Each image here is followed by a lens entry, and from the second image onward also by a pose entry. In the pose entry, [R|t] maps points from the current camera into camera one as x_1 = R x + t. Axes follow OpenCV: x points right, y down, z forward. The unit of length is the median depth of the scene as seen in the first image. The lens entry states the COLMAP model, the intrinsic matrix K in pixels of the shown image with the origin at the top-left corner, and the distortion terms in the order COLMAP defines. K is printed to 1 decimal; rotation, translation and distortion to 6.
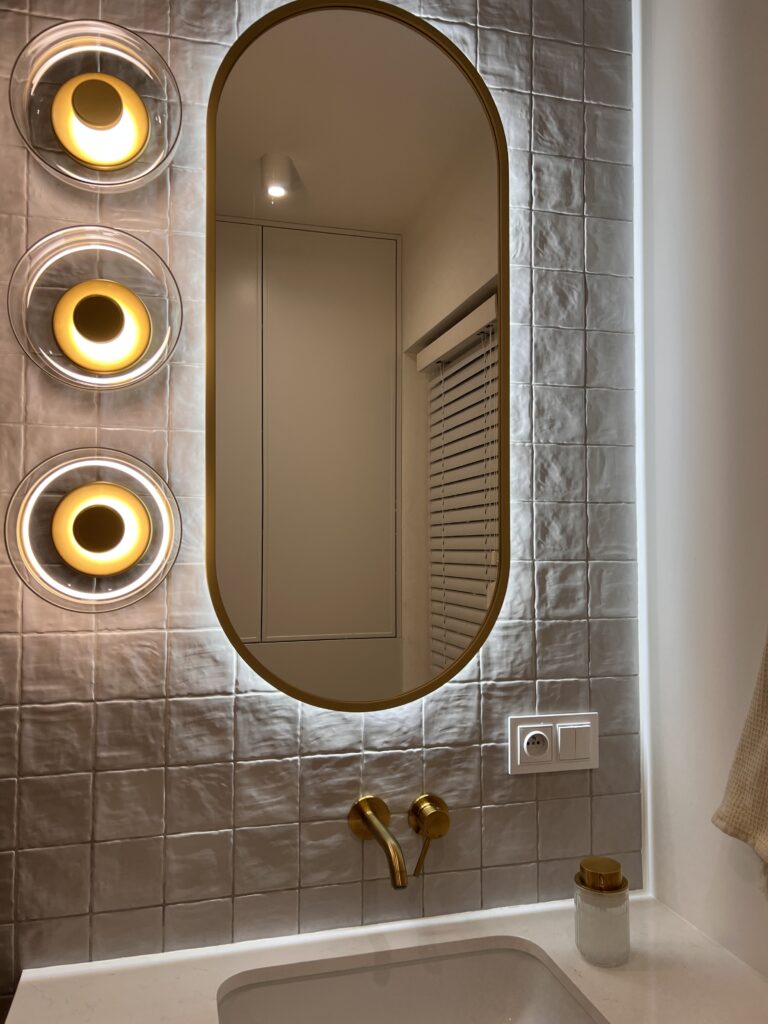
lens RADIAL K [[785.6, 0, 381.7], [0, 785.6, 515.7], [0, 0, 1]] dist [0.013128, -0.014465]
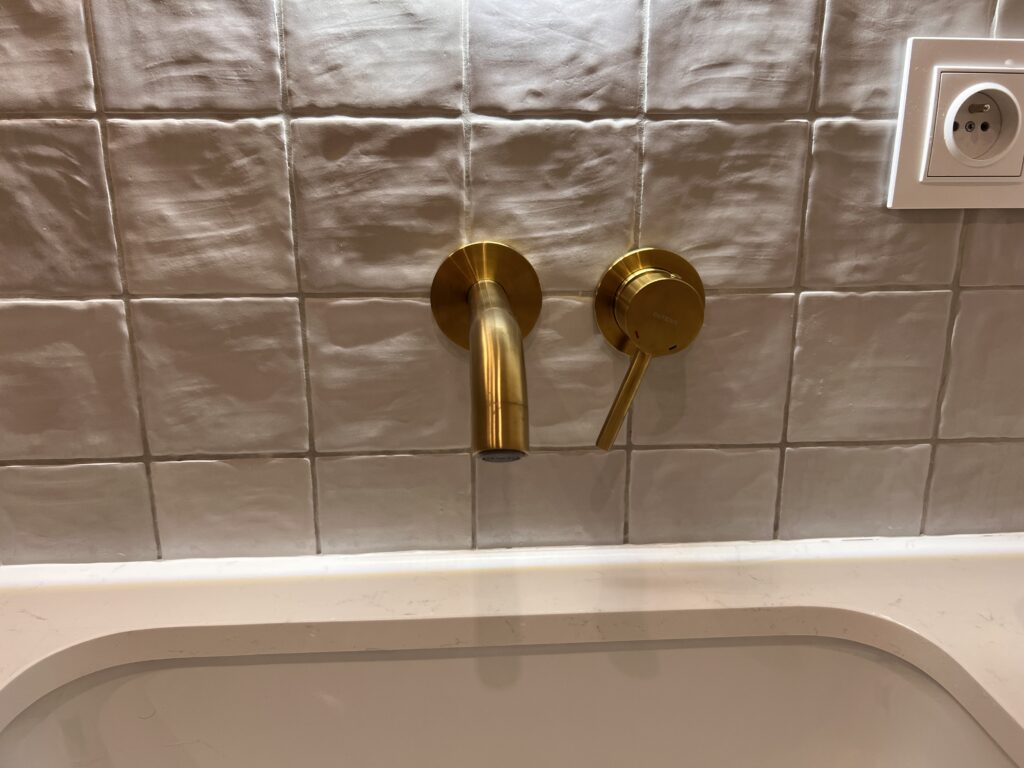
lens RADIAL K [[785.6, 0, 513.8], [0, 785.6, 399.6], [0, 0, 1]] dist [0.013128, -0.014465]
pose [[0.977508, 0.051317, -0.204557, 0.077224], [0.014478, 0.951327, 0.307842, 0.314498], [0.210399, -0.303880, 0.929187, 0.636608]]
